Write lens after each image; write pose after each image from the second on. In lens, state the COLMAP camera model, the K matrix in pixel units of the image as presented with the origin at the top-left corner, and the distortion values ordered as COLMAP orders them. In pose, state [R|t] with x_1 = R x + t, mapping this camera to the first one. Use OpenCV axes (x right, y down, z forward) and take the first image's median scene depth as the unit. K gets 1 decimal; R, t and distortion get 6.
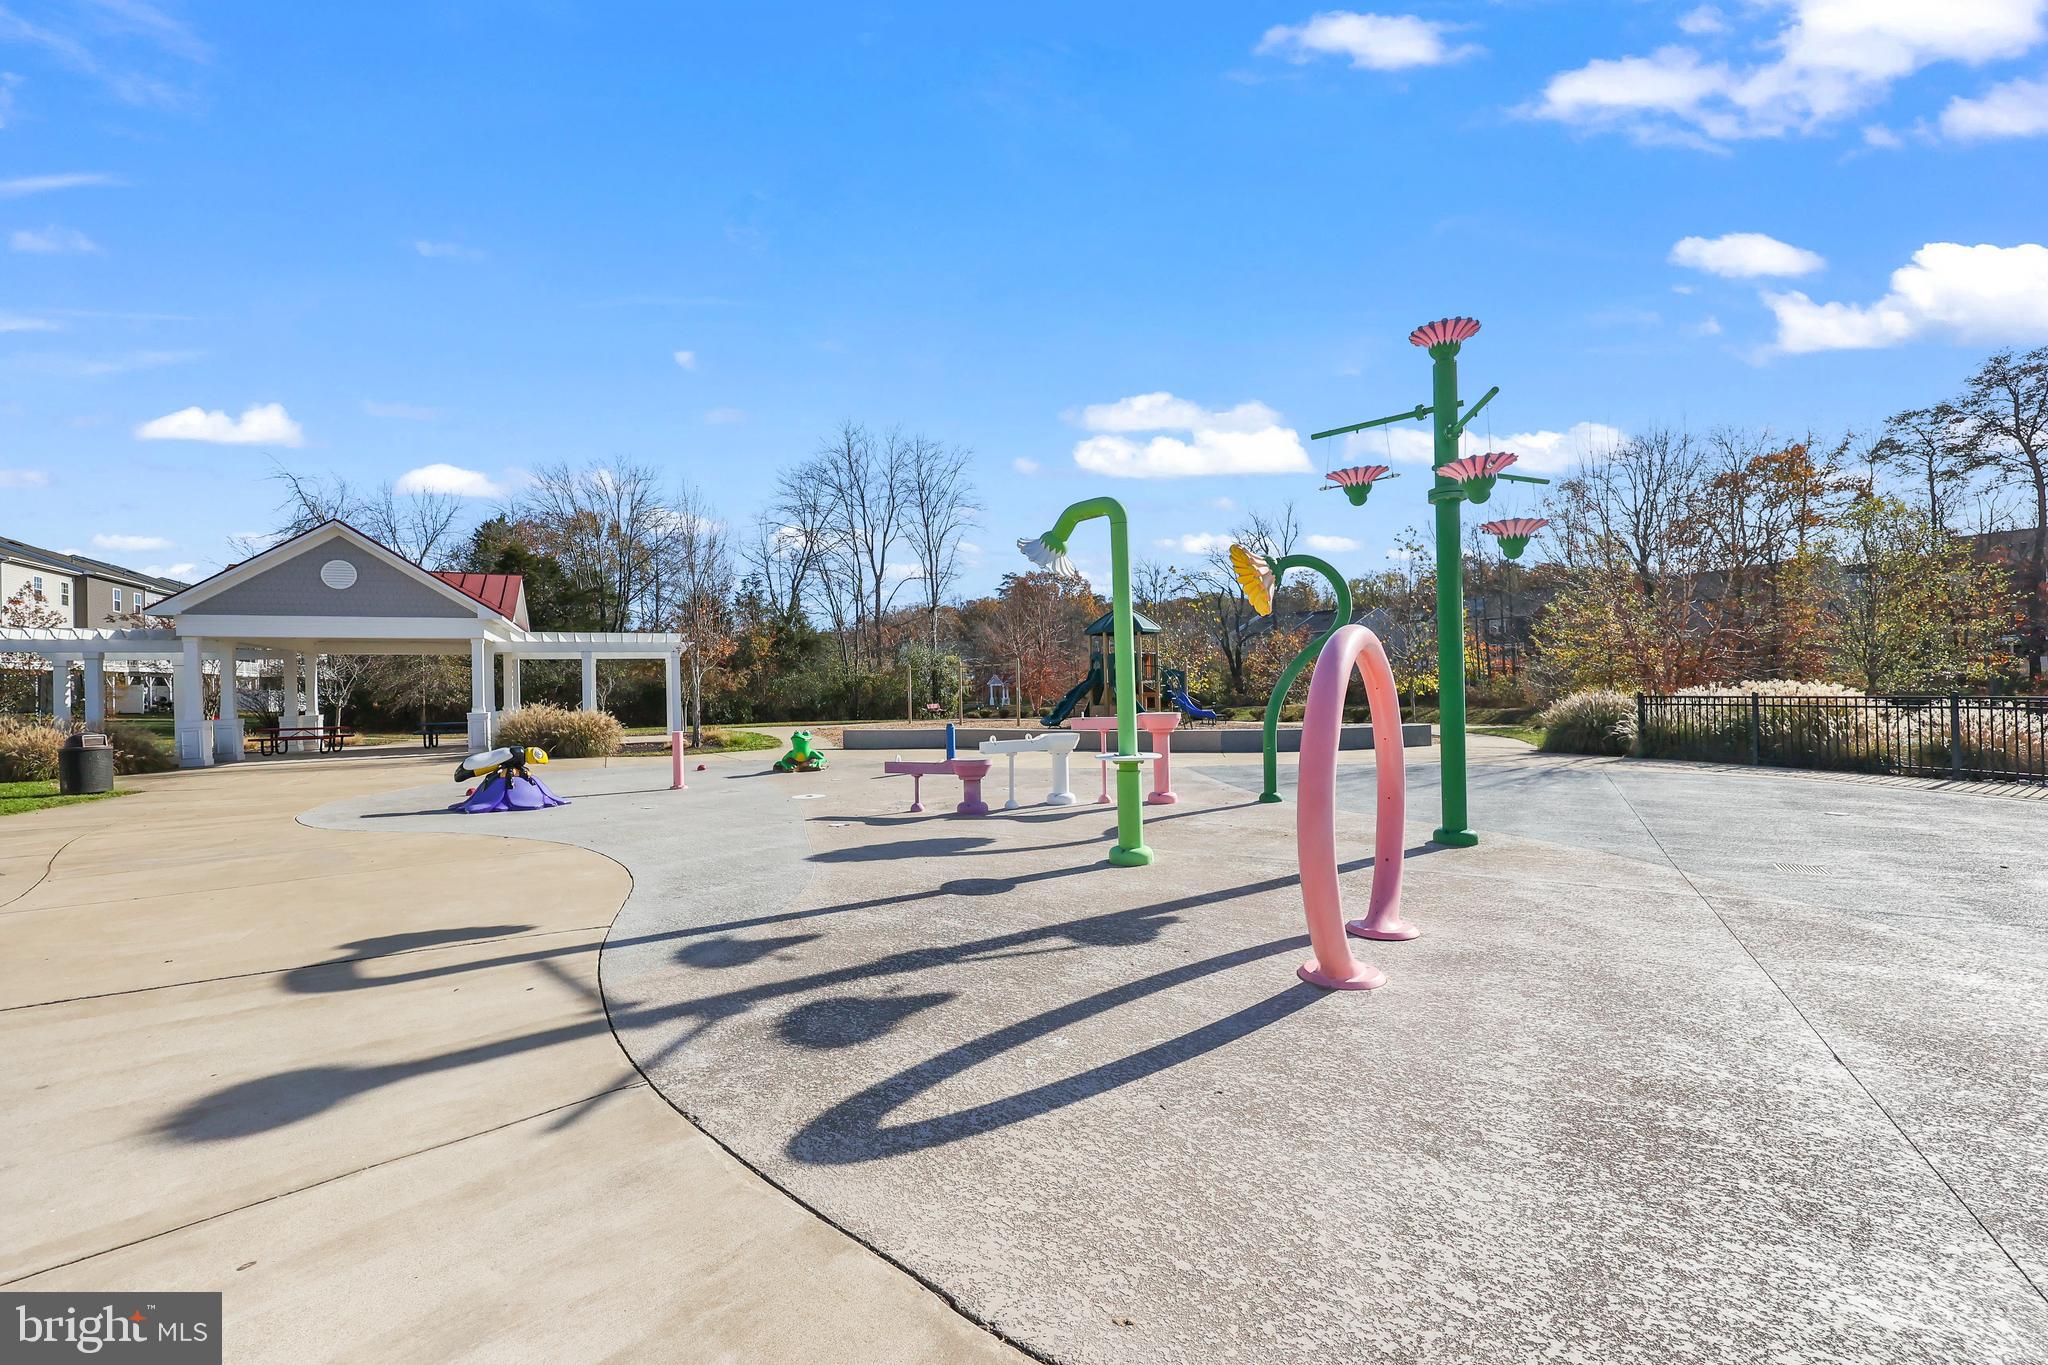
lens RADIAL K [[820.3, 0, 1024.0], [0, 820.3, 682.5], [0, 0, 1]] dist [0.000273, -0.000029]
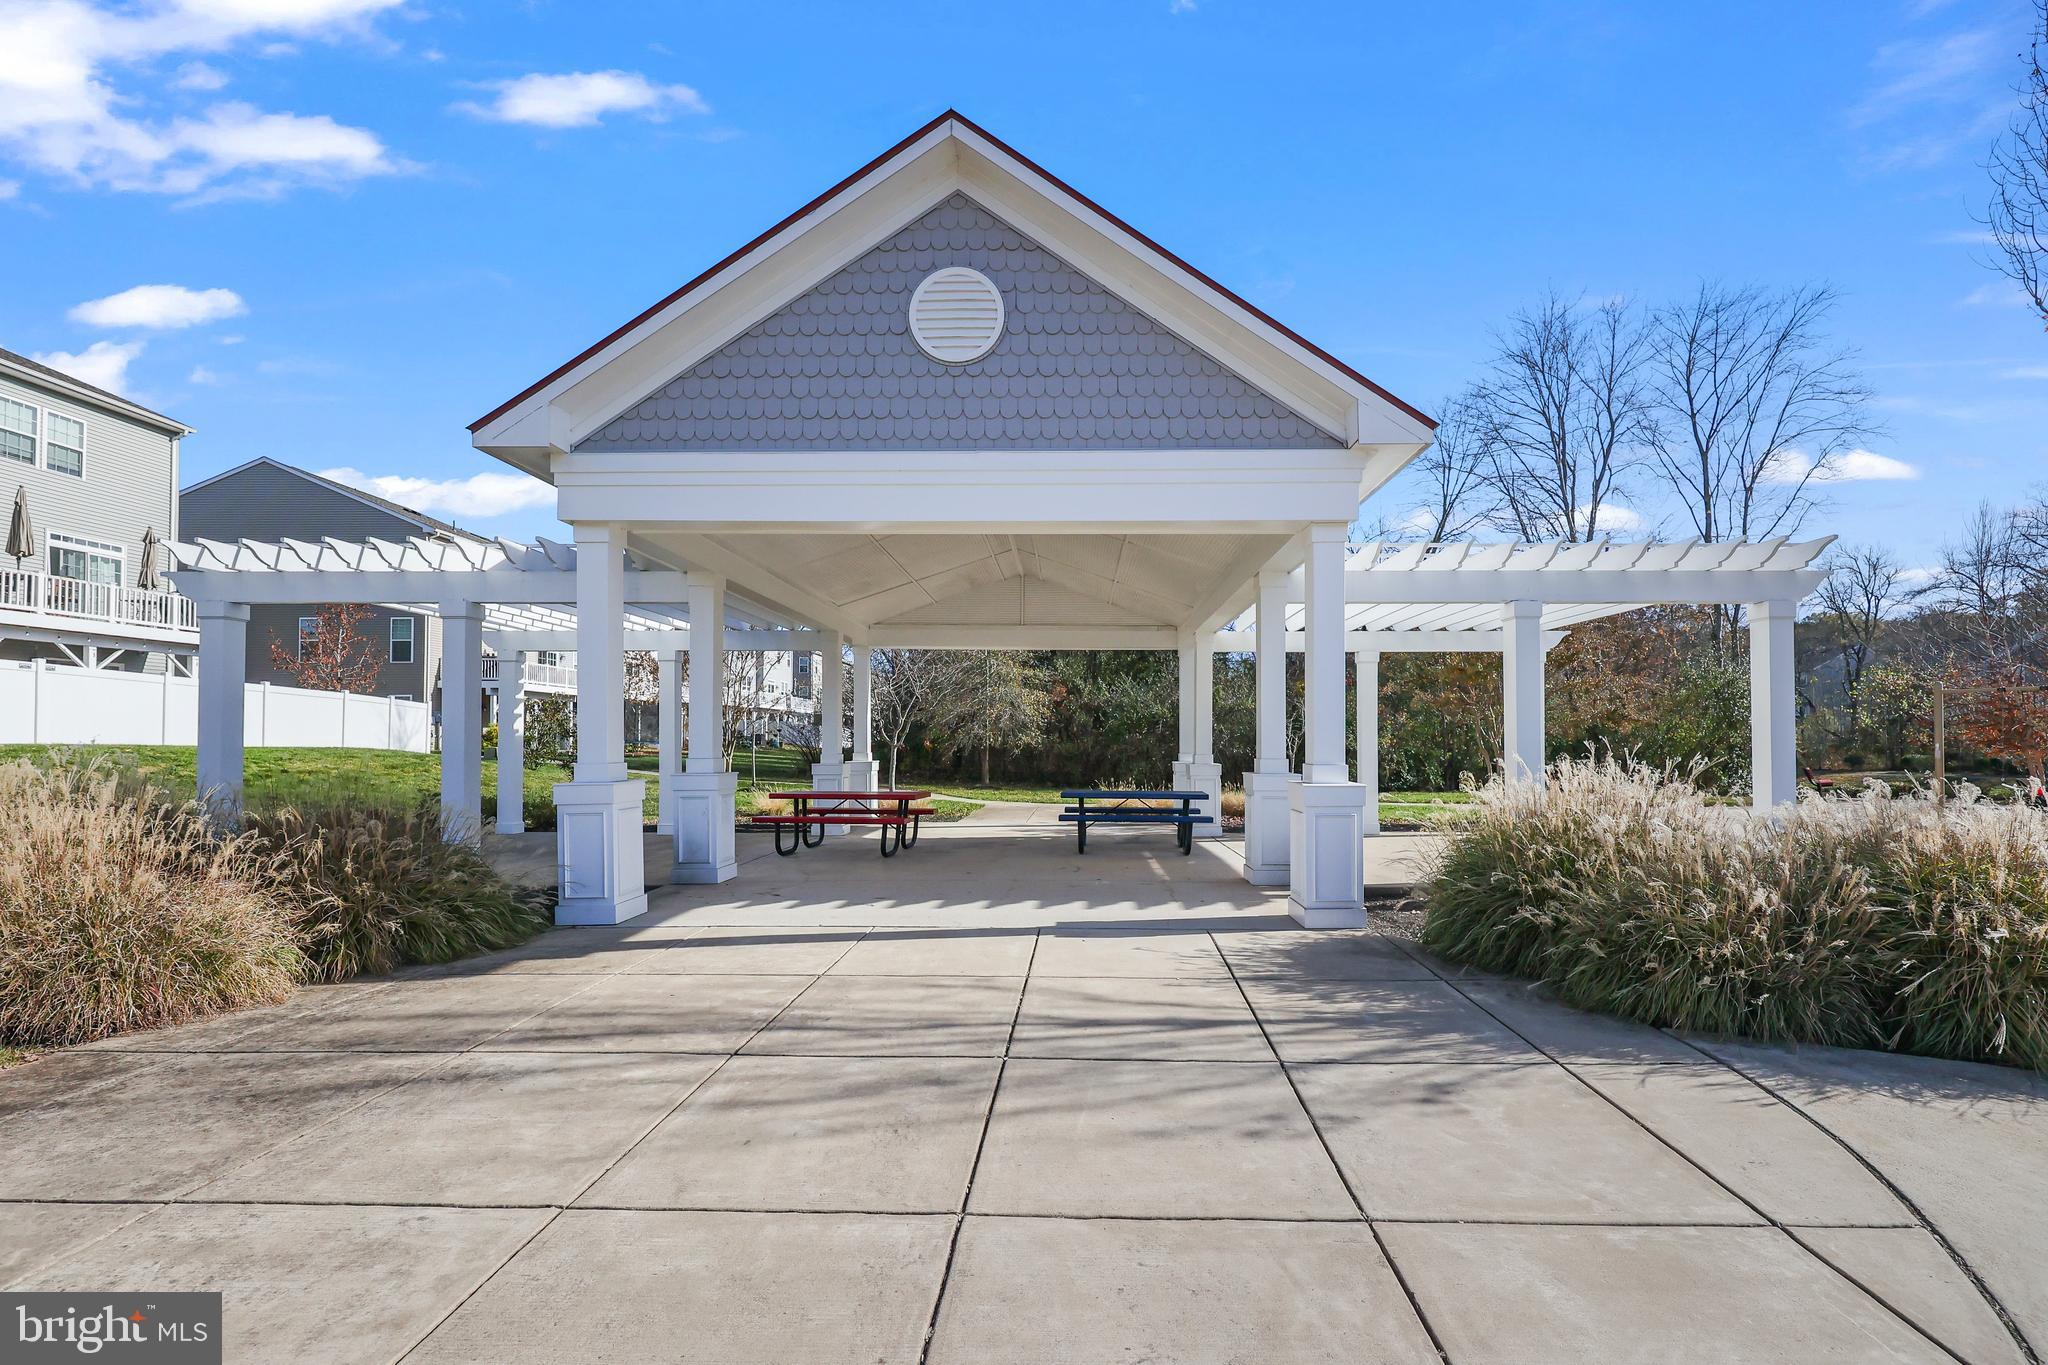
lens RADIAL K [[820.3, 0, 1024.0], [0, 820.3, 682.5], [0, 0, 1]] dist [0.000273, -0.000029]
pose [[0.871723, -0.007749, -0.489938, -0.554705], [-0.020212, 0.998455, -0.051754, 0.014768], [0.489583, 0.055018, 0.870219, 0.629652]]
